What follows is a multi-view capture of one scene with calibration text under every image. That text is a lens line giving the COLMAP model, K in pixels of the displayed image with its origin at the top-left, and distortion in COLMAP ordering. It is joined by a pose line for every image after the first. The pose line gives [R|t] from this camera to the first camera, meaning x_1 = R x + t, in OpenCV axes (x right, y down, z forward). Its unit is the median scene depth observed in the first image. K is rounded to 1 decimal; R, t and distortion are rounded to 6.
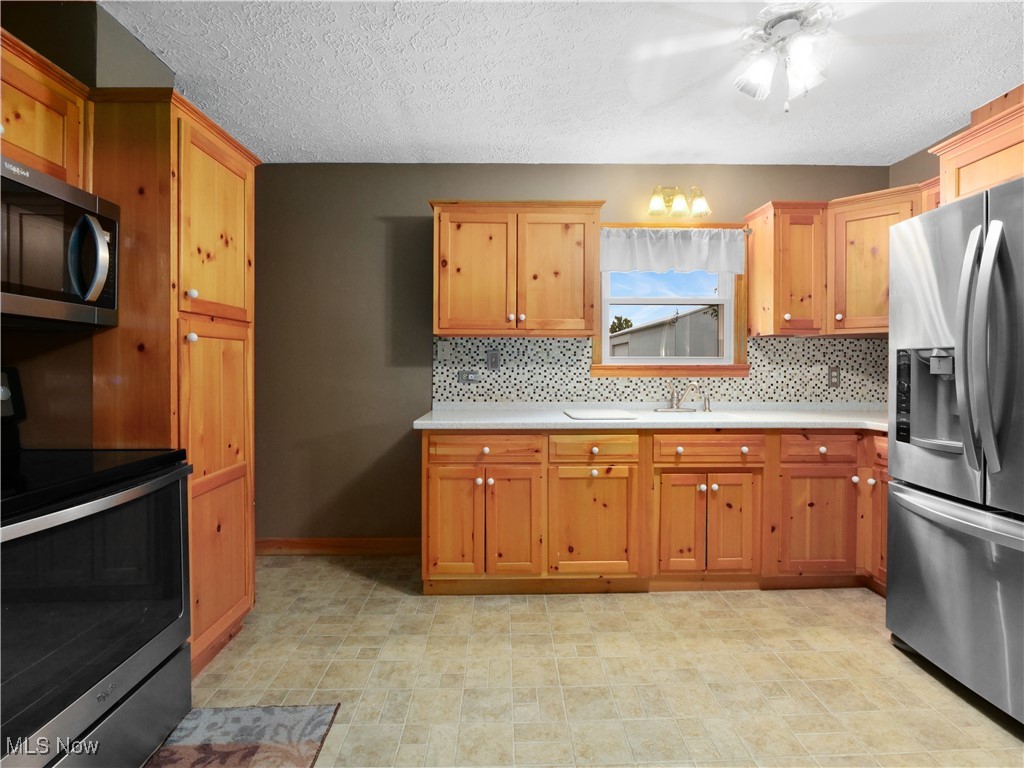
lens RADIAL K [[496.3, 0, 510.7], [0, 496.3, 373.3], [0, 0, 1]] dist [-0.002035, -0.001218]
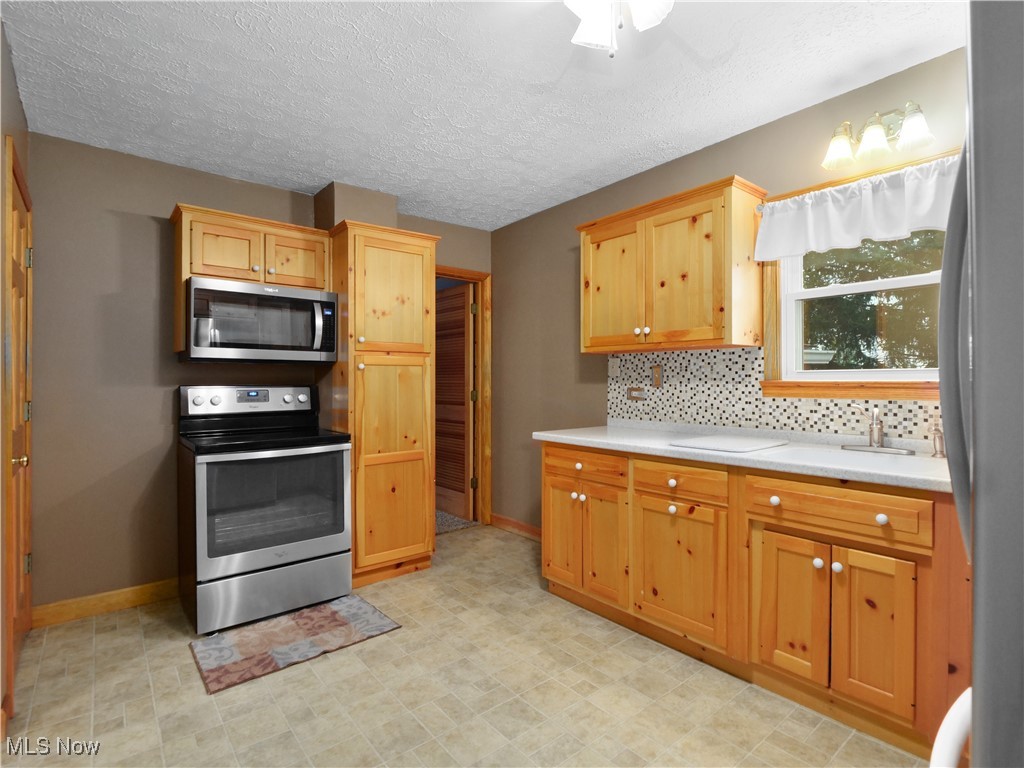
lens RADIAL K [[506.8, 0, 512.0], [0, 506.8, 384.0], [0, 0, 1]] dist [-0.003447, -0.000481]
pose [[0.628037, 0.002646, -0.778179, 0.594733], [-0.006981, 0.999973, -0.002234, -0.009346], [0.778152, 0.006835, 0.628039, 0.211299]]
